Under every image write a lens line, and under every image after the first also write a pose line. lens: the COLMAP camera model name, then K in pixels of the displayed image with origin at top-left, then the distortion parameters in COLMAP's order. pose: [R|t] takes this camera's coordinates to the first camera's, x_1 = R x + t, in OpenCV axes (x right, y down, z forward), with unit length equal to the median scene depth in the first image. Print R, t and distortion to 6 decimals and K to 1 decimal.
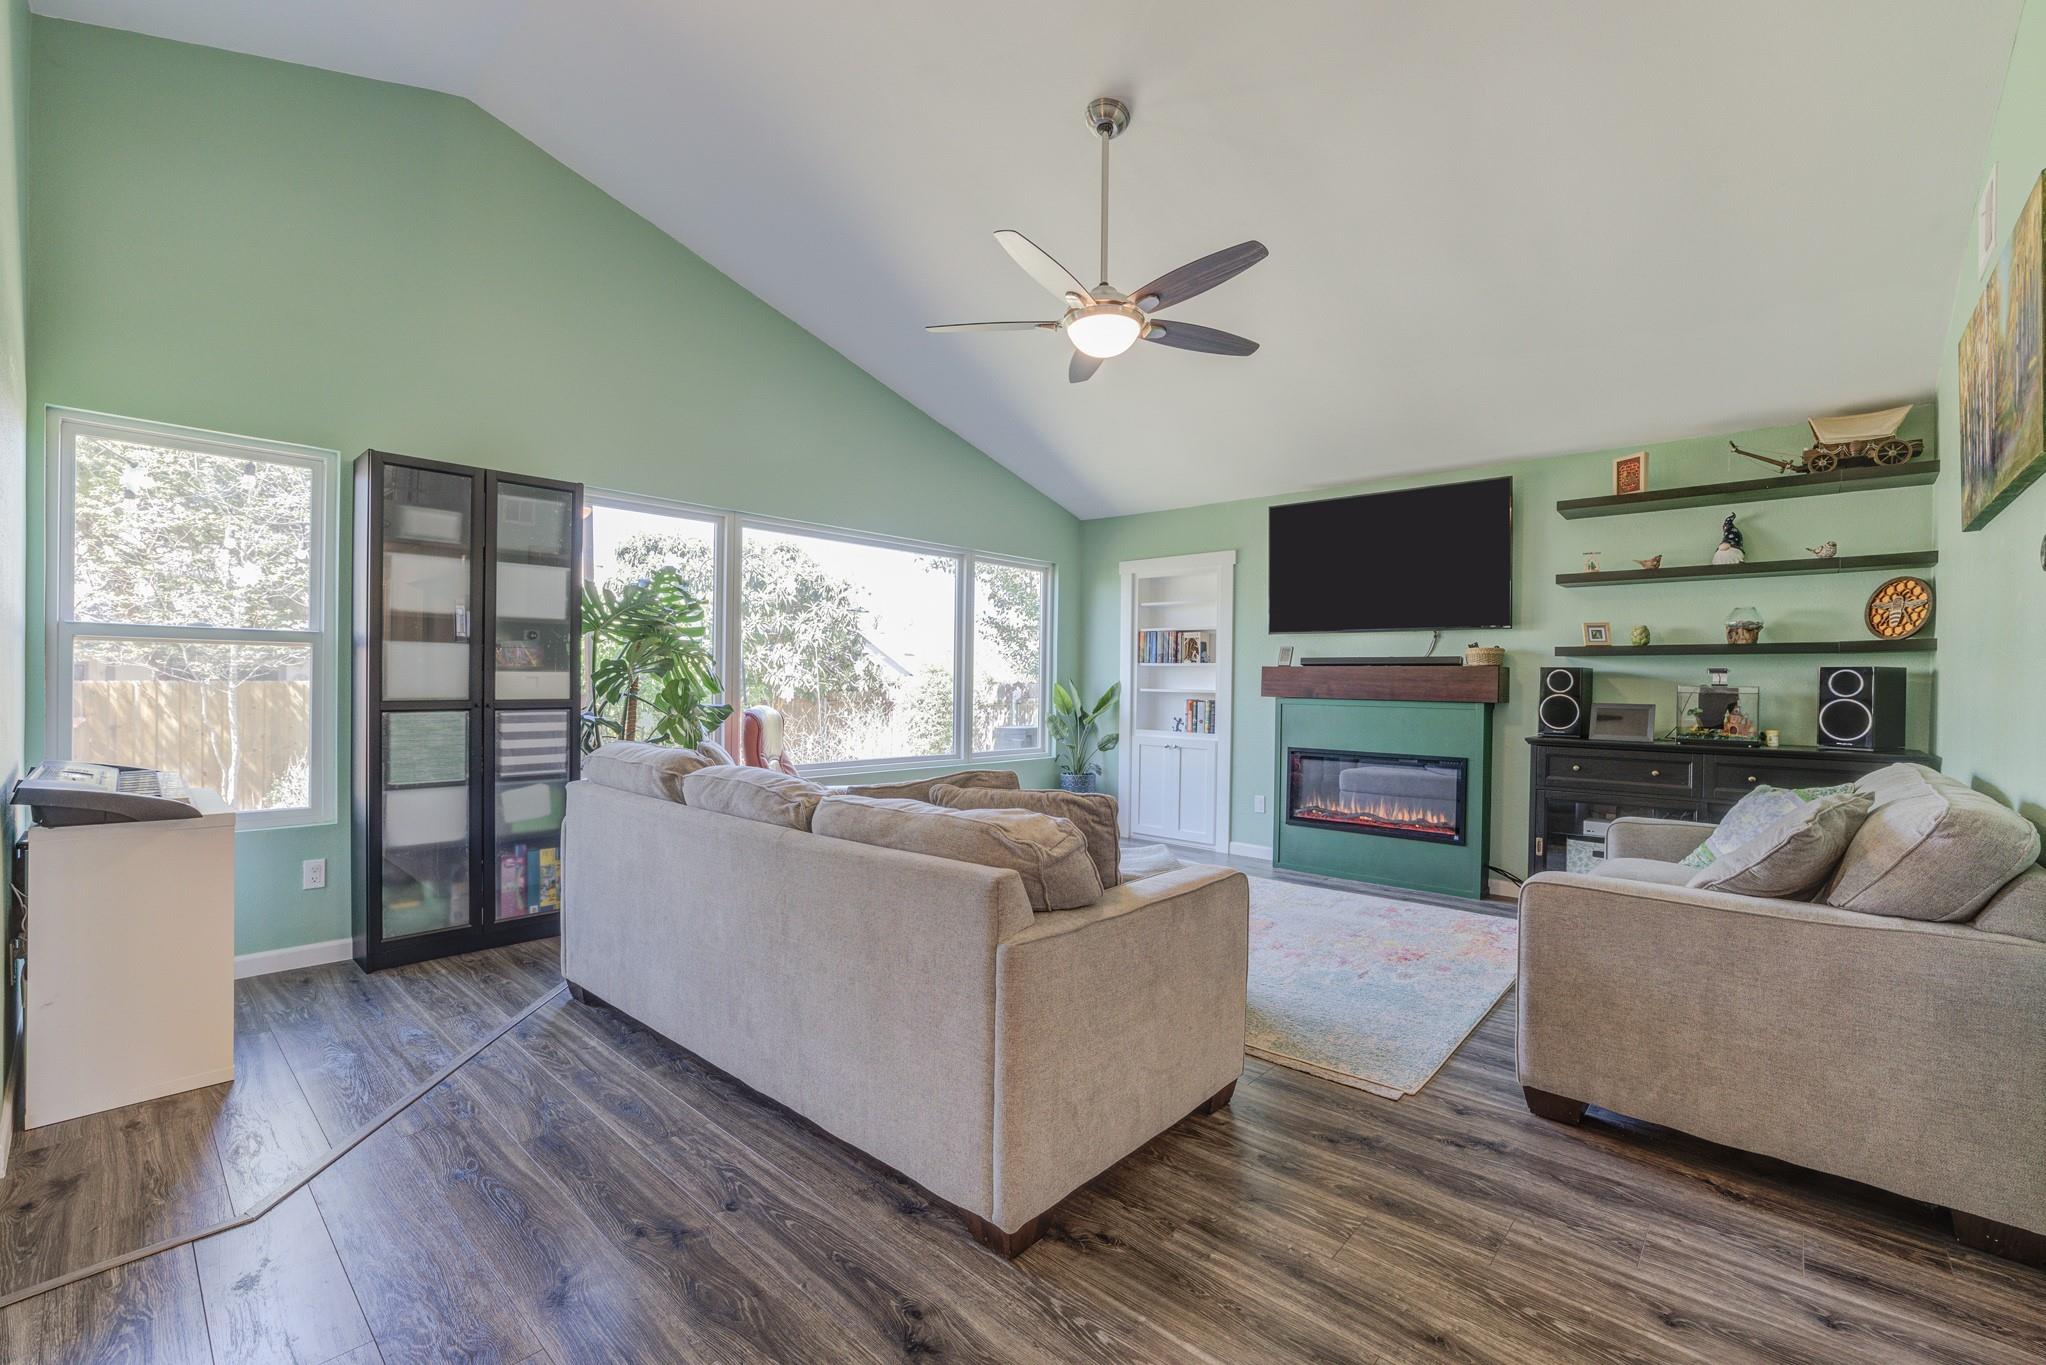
lens RADIAL K [[879.9, 0, 1013.9], [0, 879.9, 690.2], [0, 0, 1]] dist [-0.038204, 0.012705]
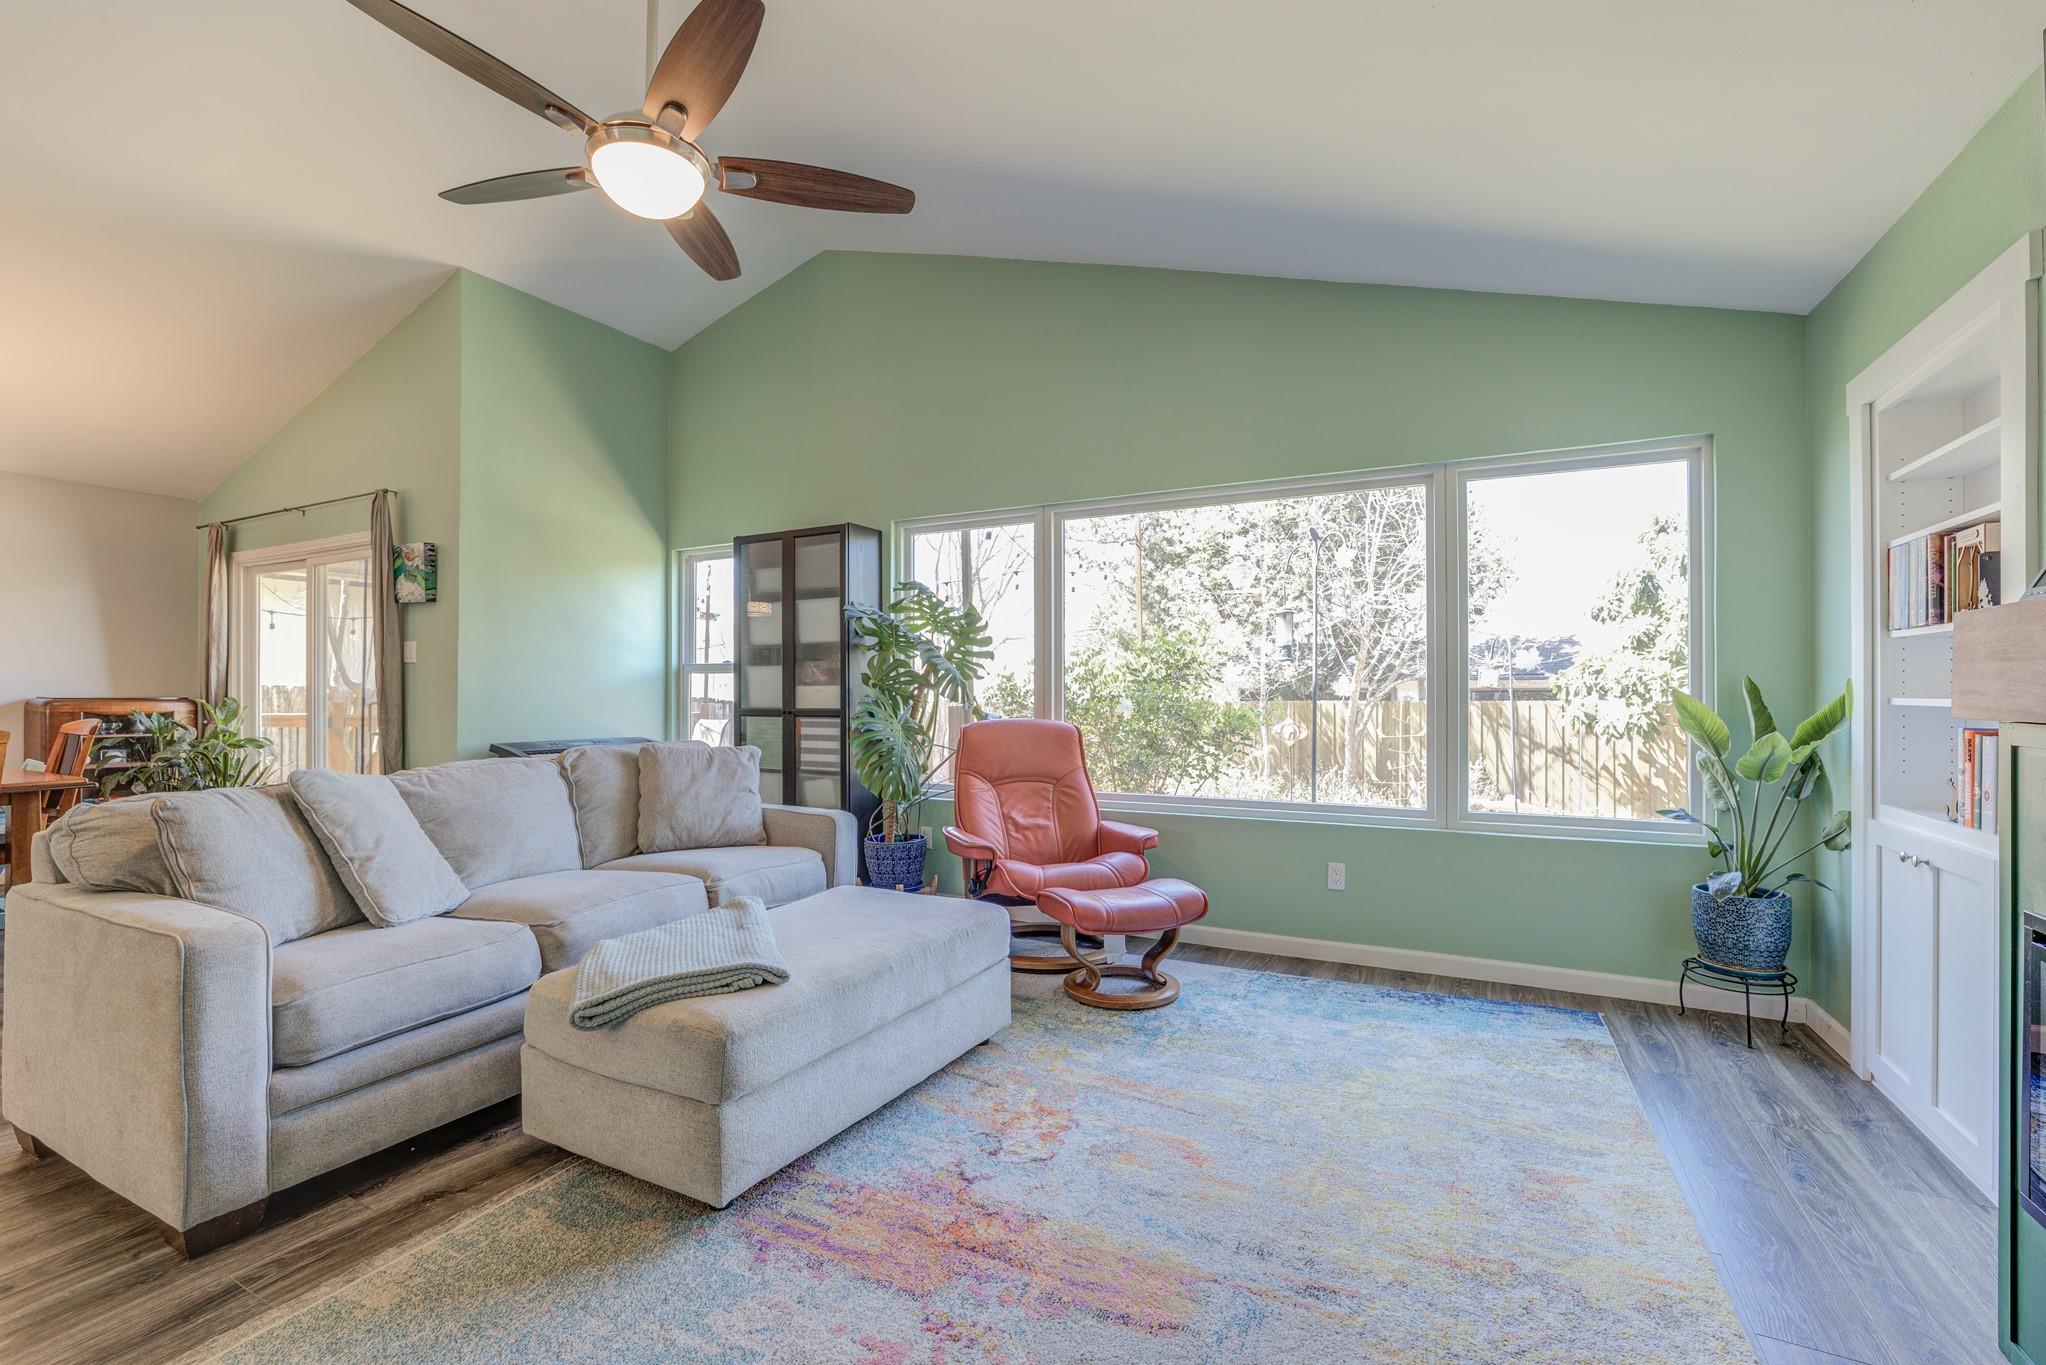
lens RADIAL K [[879.9, 0, 1023.1], [0, 879.9, 686.9], [0, 0, 1]] dist [-0.038204, 0.012705]
pose [[0.263459, -0.022339, -0.964412, 0.732687], [-0.007590, 0.999653, -0.025229, 0.009634], [0.964641, 0.013966, 0.263198, 0.986173]]
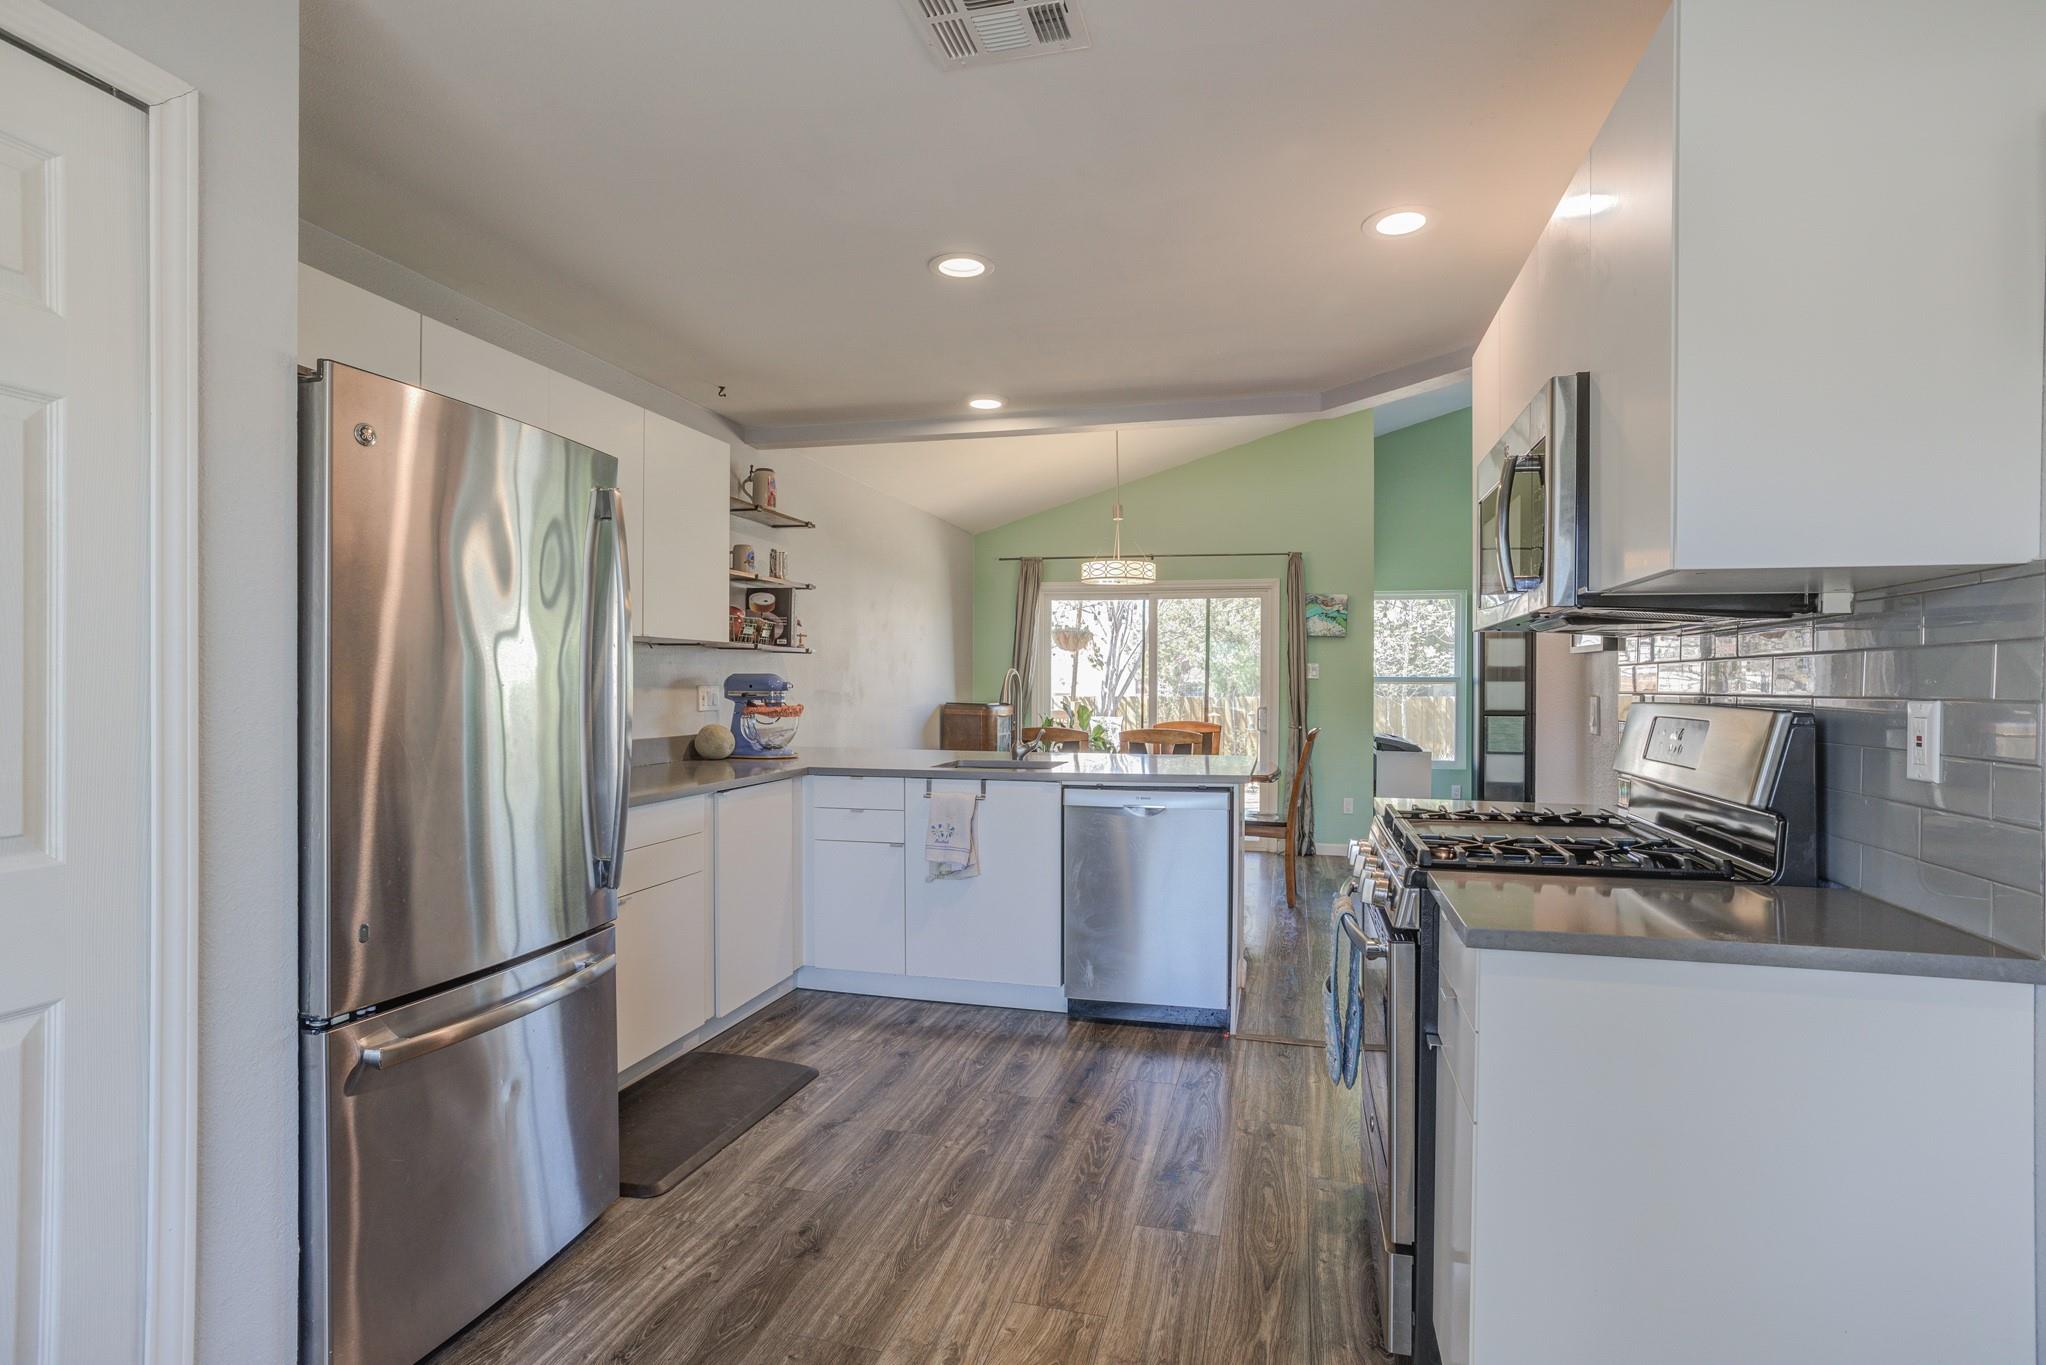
lens RADIAL K [[1034.5, 0, 1018.8], [0, 1034.5, 686.2], [0, 0, 1]] dist [-0.031839, 0.005193]
pose [[0.470902, -0.009259, -0.882137, 0.844346], [-0.008418, 0.999852, -0.014987, 0.001050], [0.882145, 0.014483, 0.470755, -1.053821]]
